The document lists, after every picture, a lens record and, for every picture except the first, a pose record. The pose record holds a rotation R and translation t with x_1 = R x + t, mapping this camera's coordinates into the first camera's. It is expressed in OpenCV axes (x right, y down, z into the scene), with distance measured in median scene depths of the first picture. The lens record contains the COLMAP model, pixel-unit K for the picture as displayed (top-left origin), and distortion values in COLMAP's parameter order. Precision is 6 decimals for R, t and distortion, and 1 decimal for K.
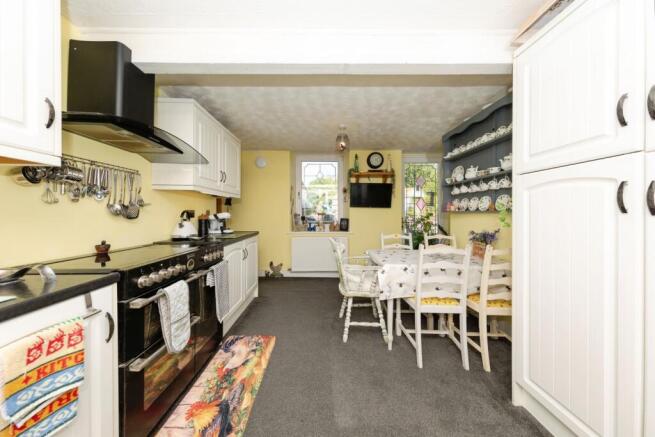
lens RADIAL K [[207.5, 0, 326.6], [0, 207.5, 211.9], [0, 0, 1]] dist [0.005271, -0.000213]
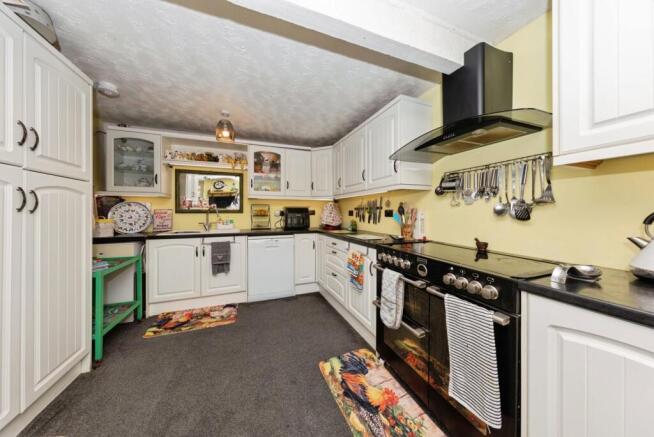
lens RADIAL K [[207.1, 0, 326.1], [0, 207.1, 211.9], [0, 0, 1]] dist [0.005271, -0.000213]
pose [[-0.936383, -0.002056, -0.350973, 0.043945], [-0.001483, 0.999997, -0.001901, 0.005111], [0.350976, -0.001260, -0.936384, 1.520439]]
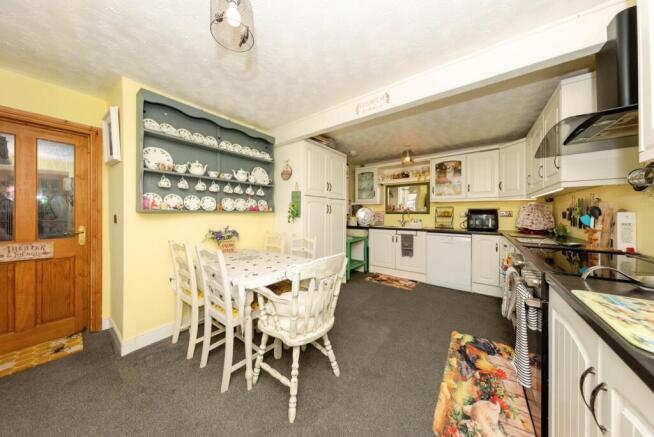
lens RADIAL K [[207.1, 0, 326.1], [0, 207.1, 211.9], [0, 0, 1]] dist [0.005271, -0.000213]
pose [[-0.788577, -0.000642, 0.614935, -0.467346], [-0.004330, 0.999980, -0.004507, 0.004074], [-0.614920, -0.006217, -0.788565, 2.100124]]
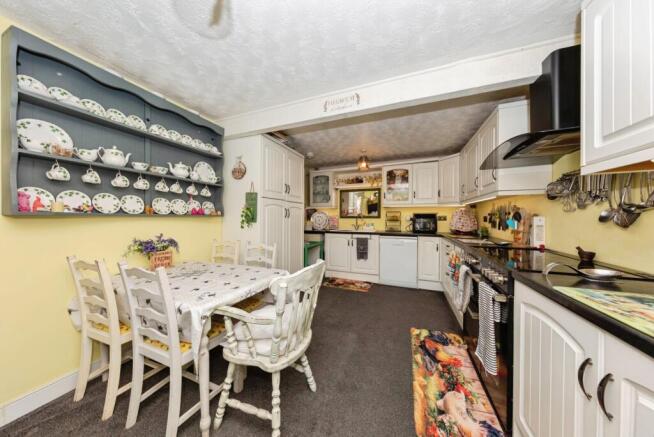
lens RADIAL K [[208.1, 0, 325.8], [0, 208.1, 218.0], [0, 0, 1]] dist [0.004477, -0.000148]
pose [[-0.922142, -0.005645, 0.386811, -0.296604], [-0.004668, 0.999983, 0.003465, 0.004557], [-0.386824, 0.001390, -0.922152, 2.086589]]
